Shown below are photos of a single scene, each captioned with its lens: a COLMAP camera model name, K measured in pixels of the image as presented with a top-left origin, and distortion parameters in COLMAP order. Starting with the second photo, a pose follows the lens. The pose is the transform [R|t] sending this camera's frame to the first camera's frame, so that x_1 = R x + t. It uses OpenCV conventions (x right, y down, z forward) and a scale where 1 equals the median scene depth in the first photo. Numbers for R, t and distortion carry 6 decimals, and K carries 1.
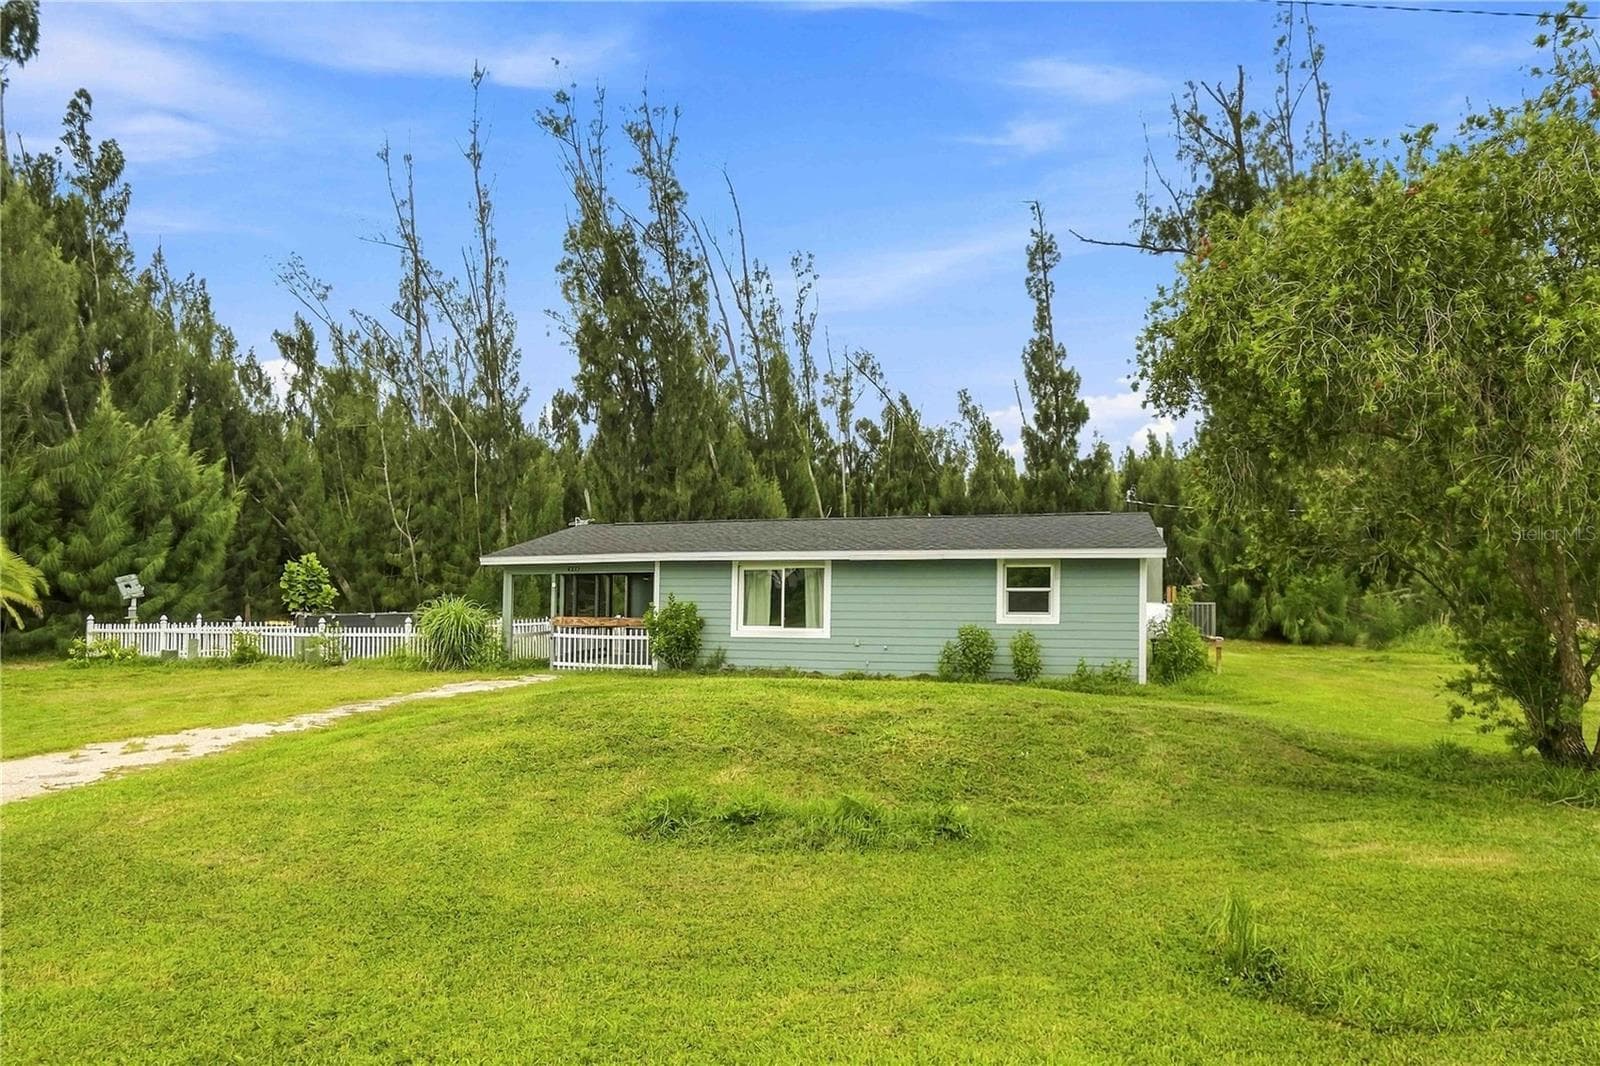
lens RADIAL K [[1349.5, 0, 868.2], [0, 1349.5, 557.2], [0, 0, 1]] dist [-0.002292, -0.002807]
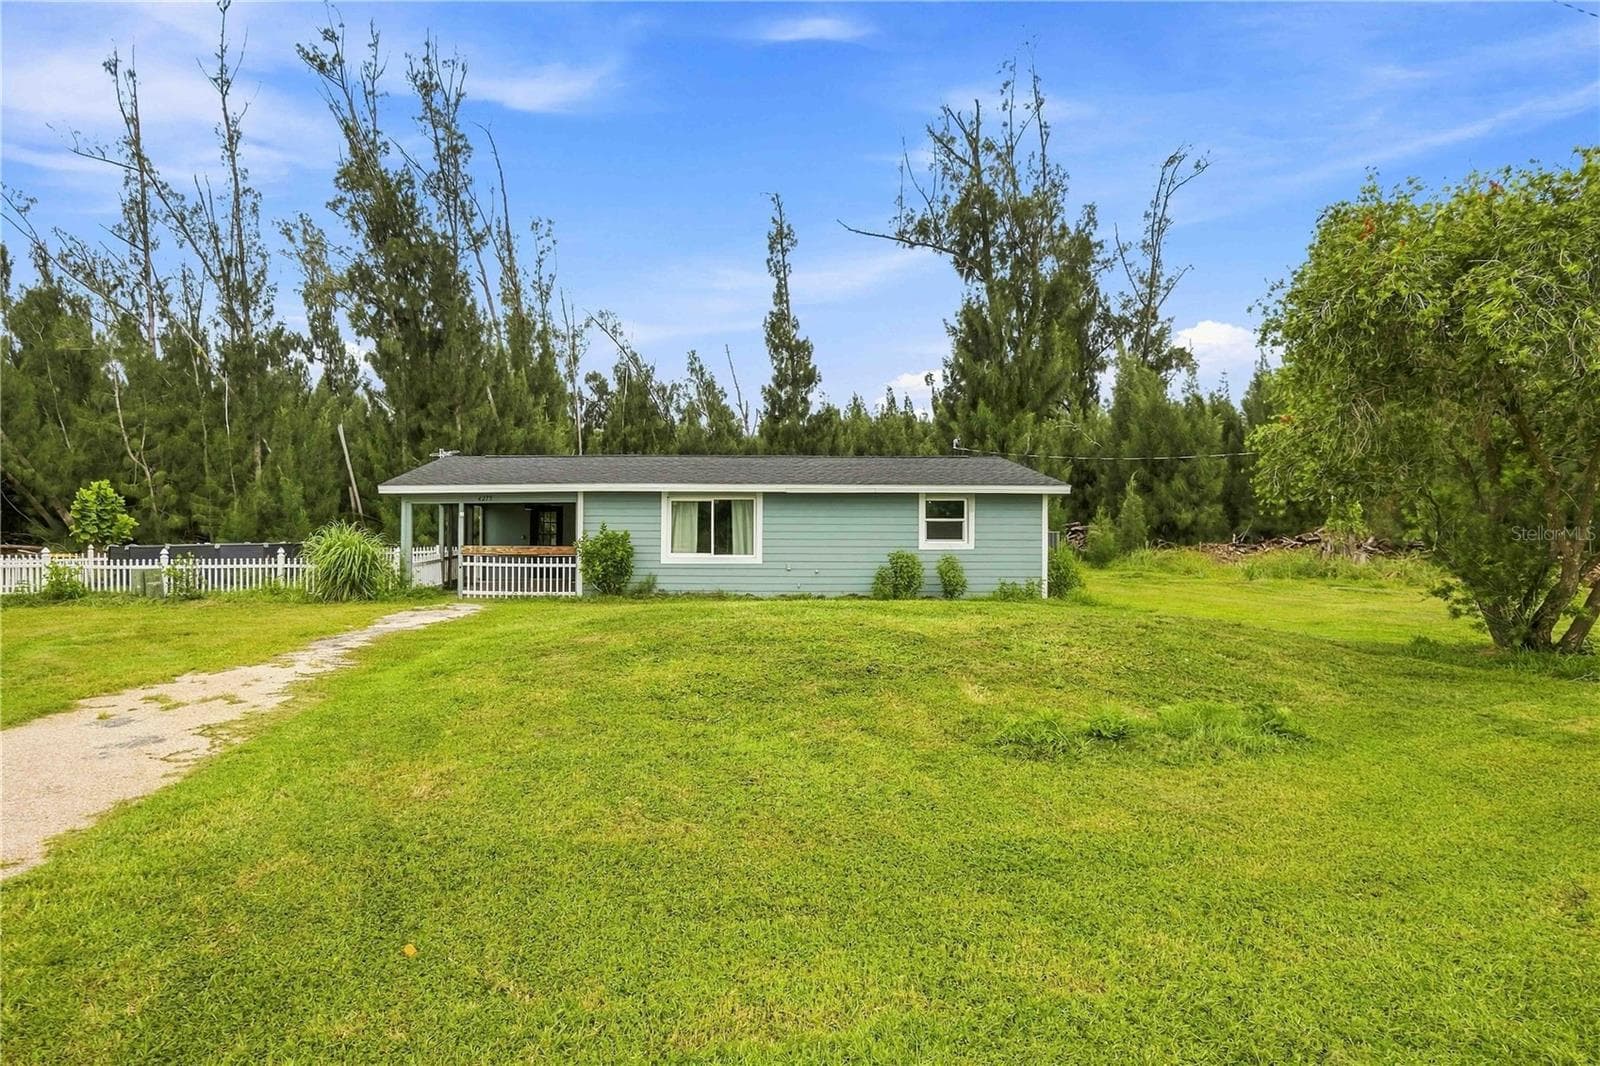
lens RADIAL K [[1065.7, 0, 800.0], [0, 1065.7, 533.0], [0, 0, 1]] dist [0.002784, 0.002924]
pose [[0.928234, -0.000734, 0.371996, -0.240992], [-0.010225, 0.999570, 0.027486, 0.008310], [-0.371856, -0.029318, 0.927827, 0.139227]]
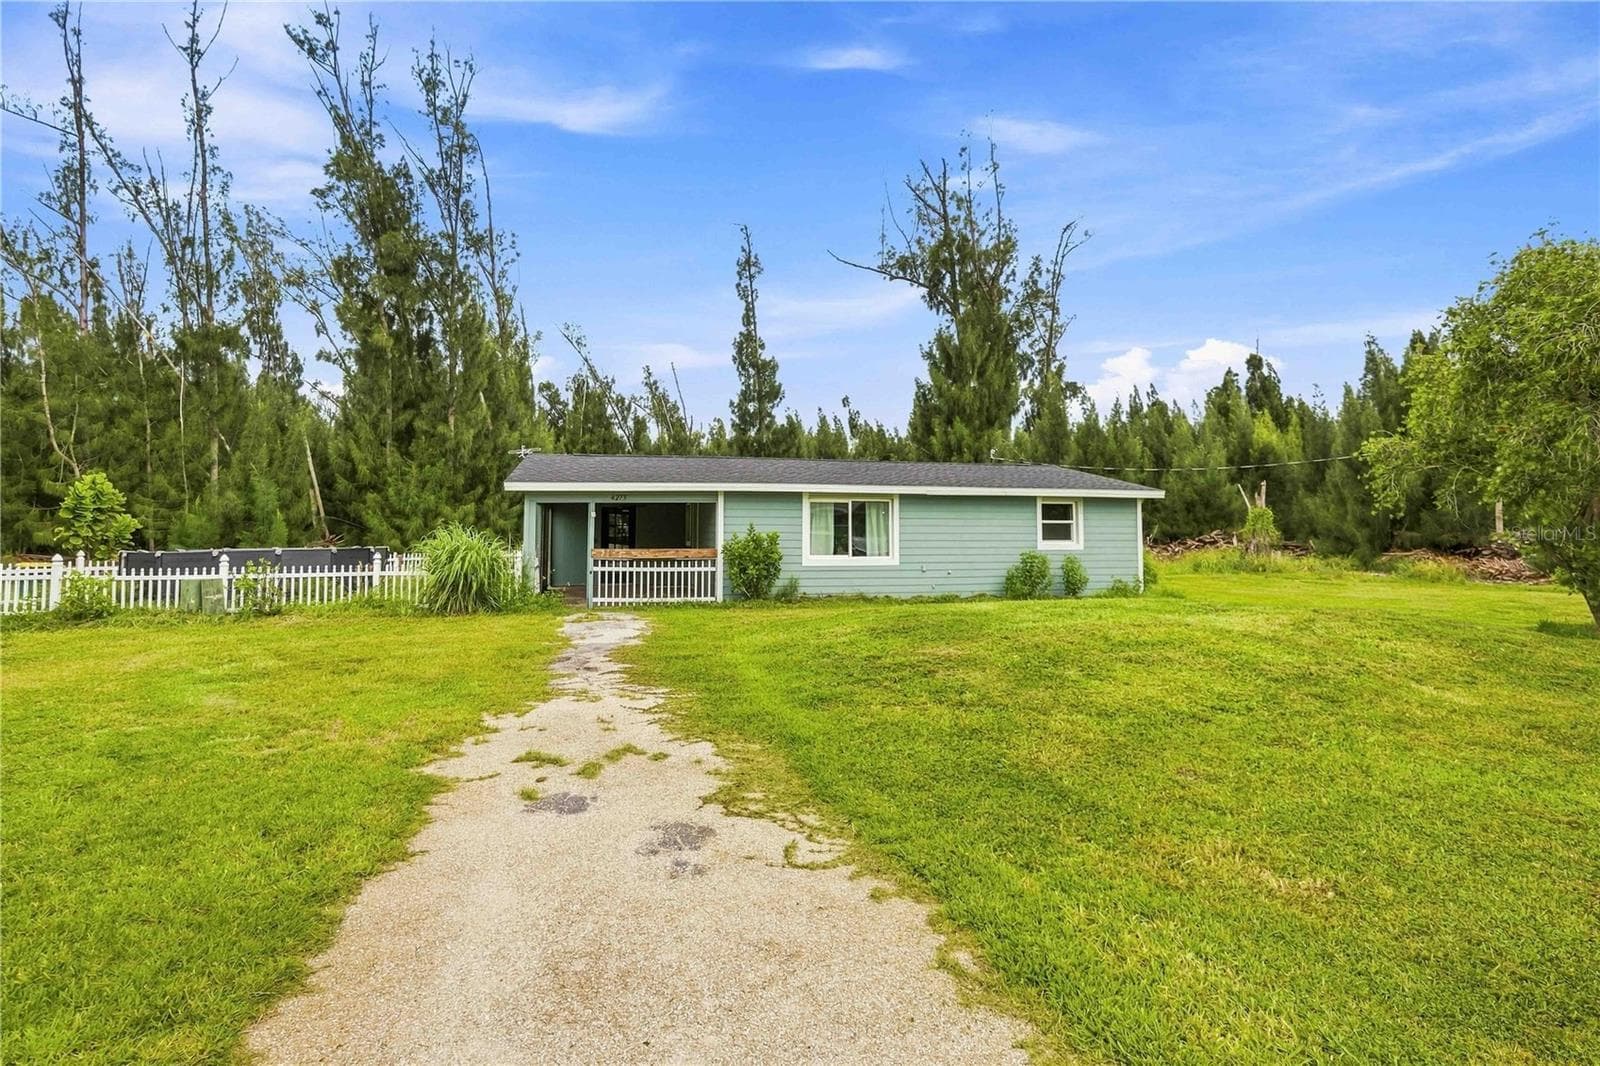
lens RADIAL K [[888.2, 0, 799.9], [0, 888.2, 481.9], [0, 0, 1]] dist [-0.004097, -0.001918]
pose [[0.797821, 0.035587, 0.601844, -0.397310], [-0.013485, 0.999060, -0.041199, 0.017546], [-0.602744, 0.024753, 0.797550, 0.352548]]
